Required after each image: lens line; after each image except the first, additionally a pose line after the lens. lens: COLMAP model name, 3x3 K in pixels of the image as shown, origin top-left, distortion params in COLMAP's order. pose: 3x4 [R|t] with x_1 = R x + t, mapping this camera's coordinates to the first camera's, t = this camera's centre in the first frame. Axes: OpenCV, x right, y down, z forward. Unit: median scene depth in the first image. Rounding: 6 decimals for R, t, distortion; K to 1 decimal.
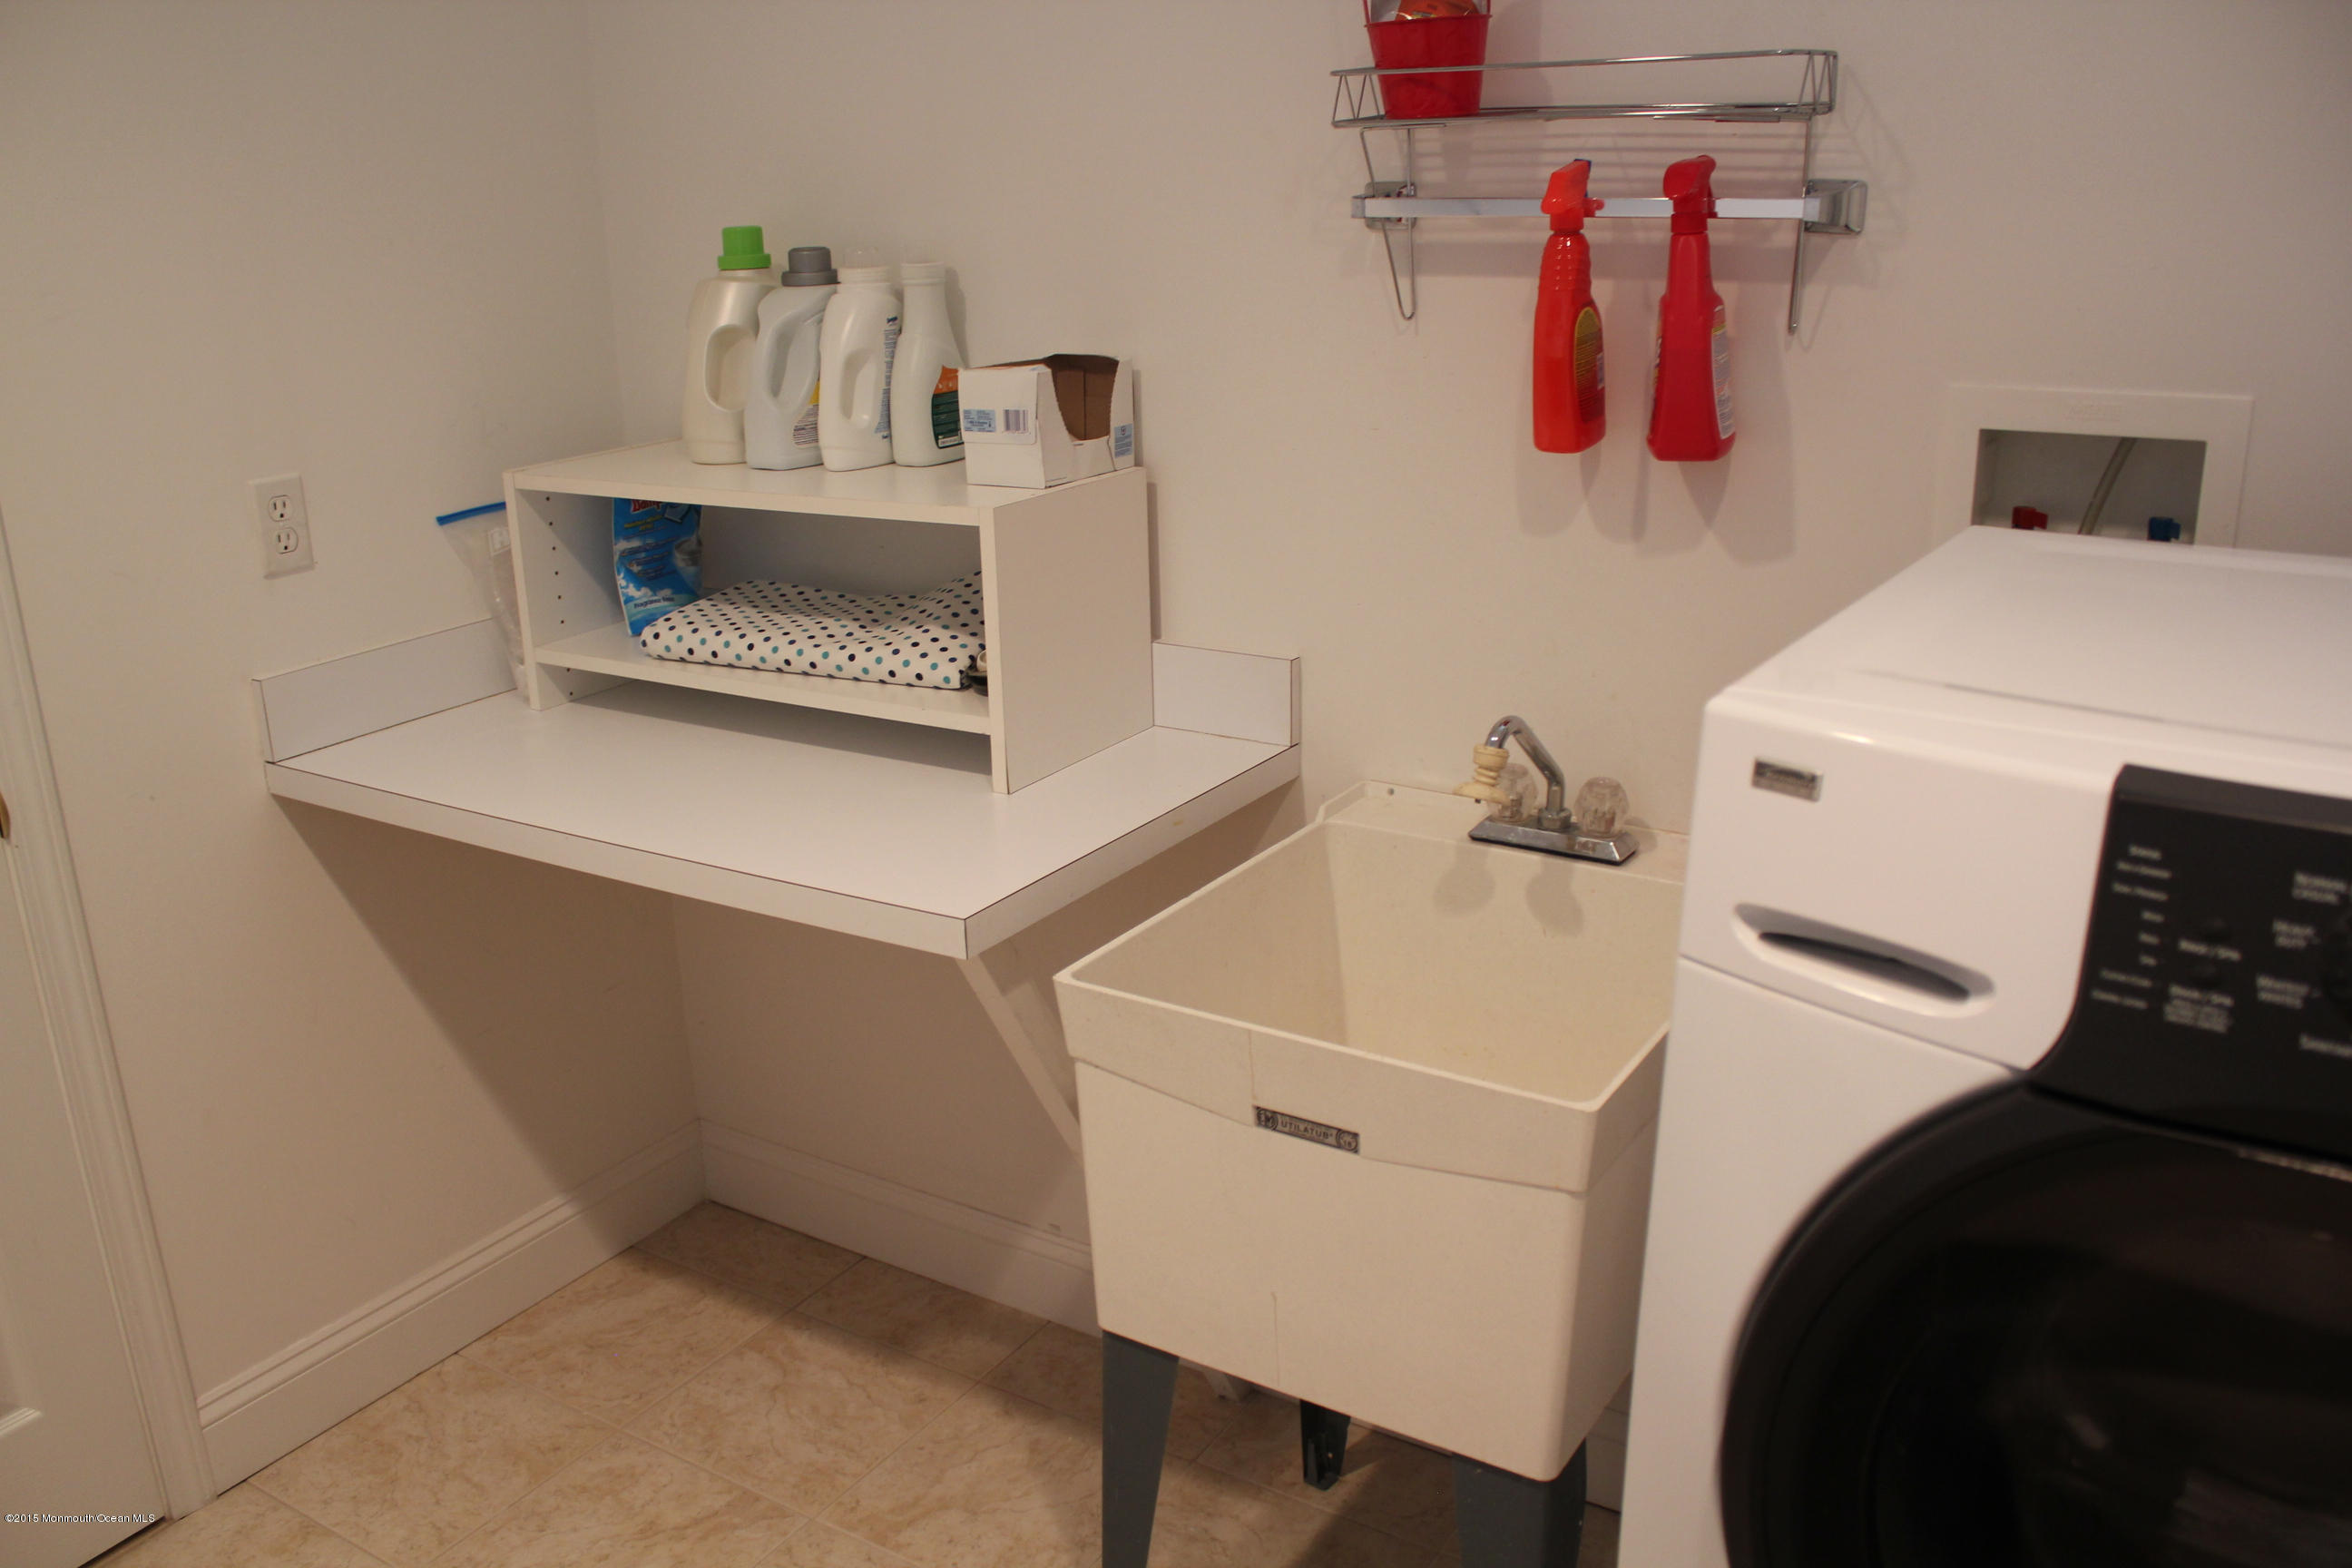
lens RADIAL K [[1950.1, 0, 1153.9], [0, 1950.1, 792.0], [0, 0, 1]] dist [-0.167977, 0.153190]
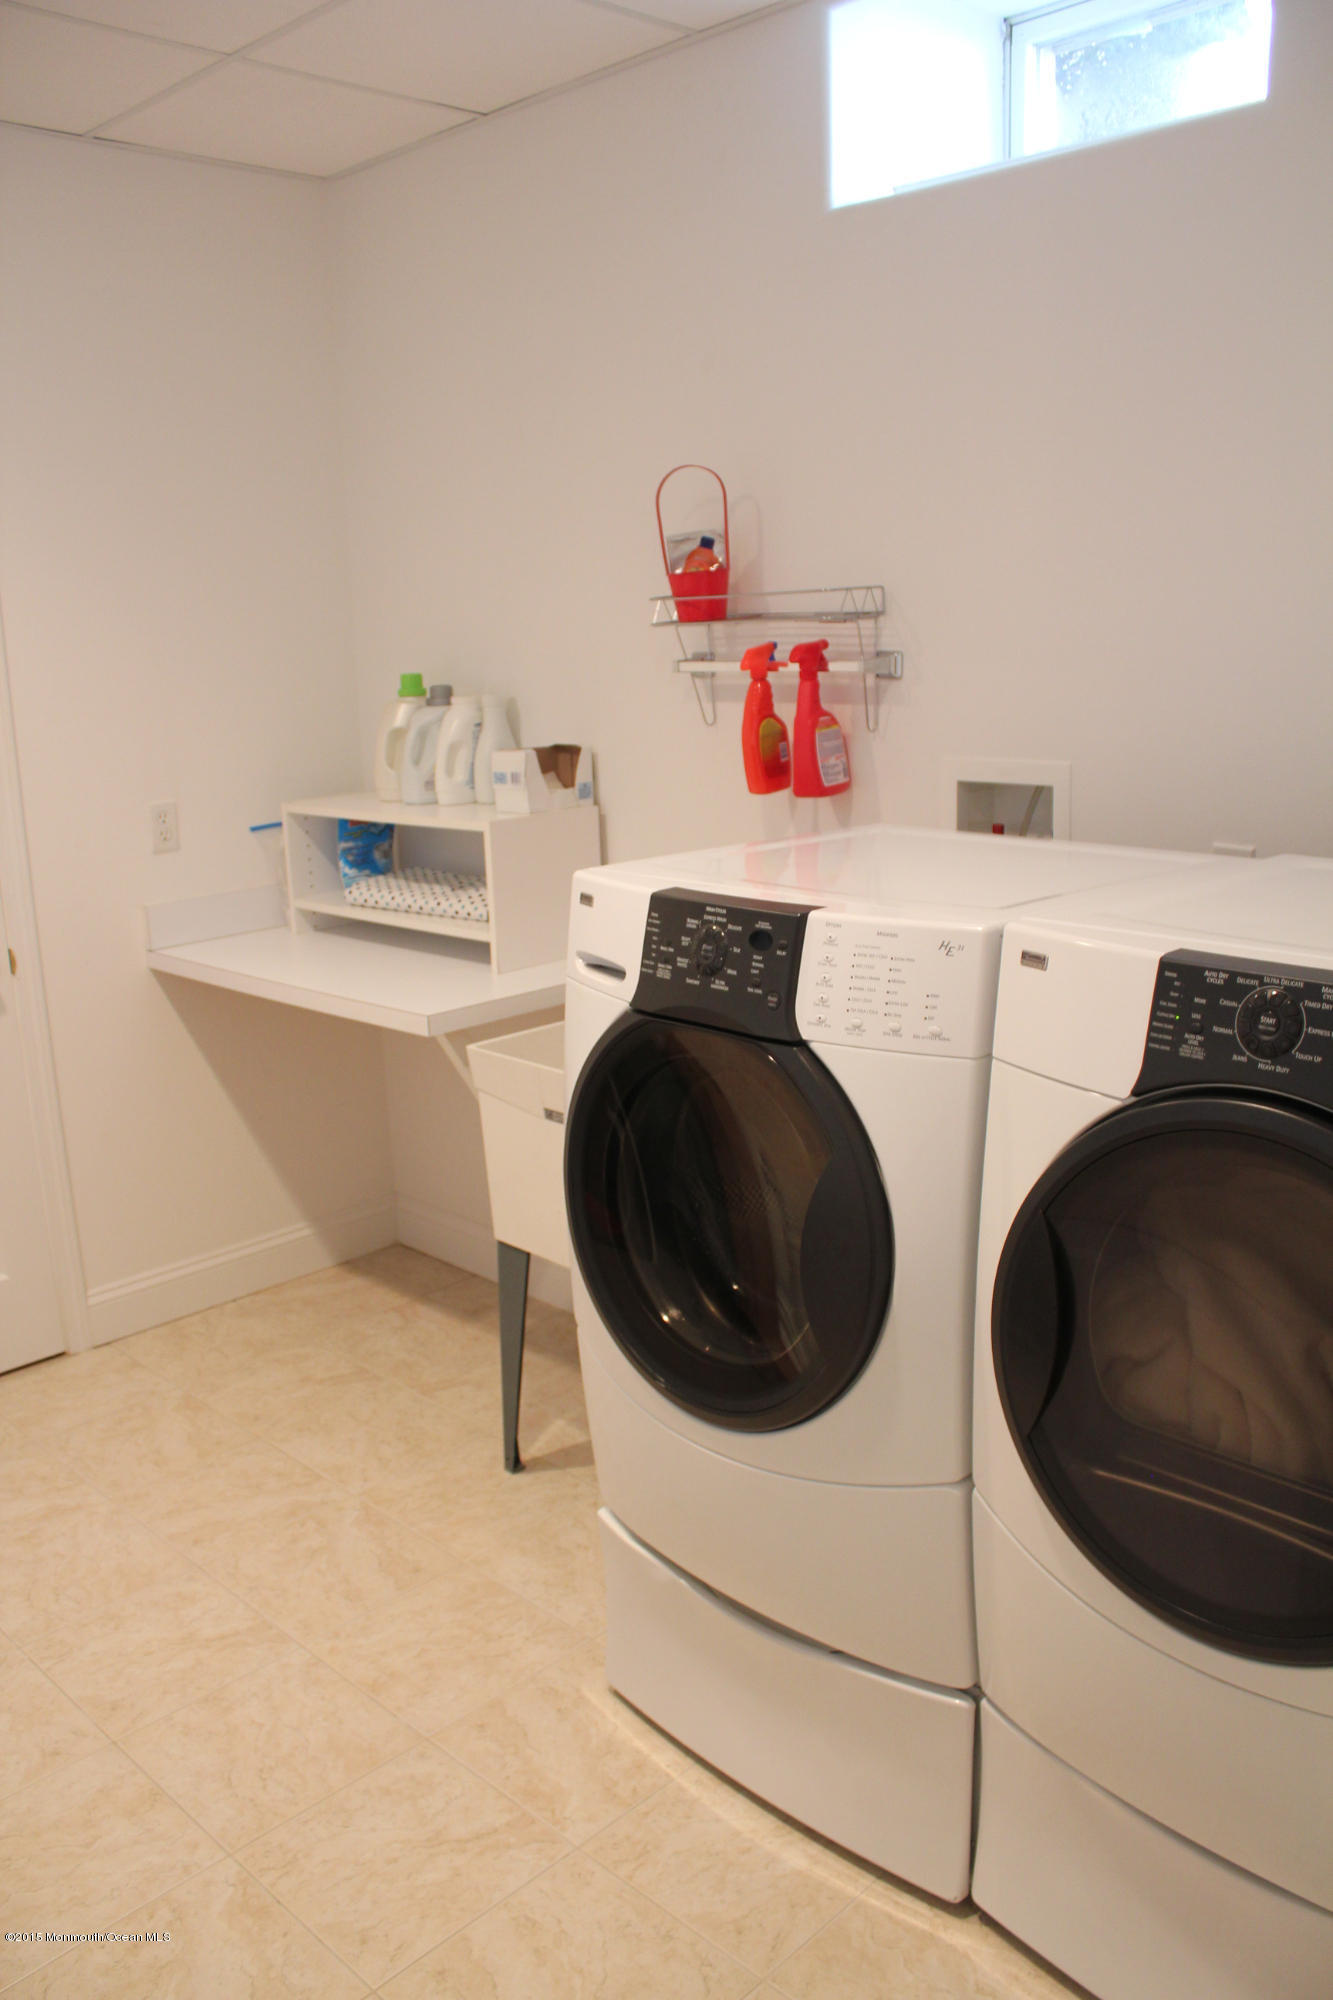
lens RADIAL K [[1652.3, 0, 693.4], [0, 1652.3, 1000.0], [0, 0, 1]] dist [-0.186230, 0.164059]
pose [[0.978812, 0.040906, -0.200634, 0.394124], [-0.056210, 0.995878, -0.071180, 0.118271], [0.196895, 0.080950, 0.977077, -0.475141]]
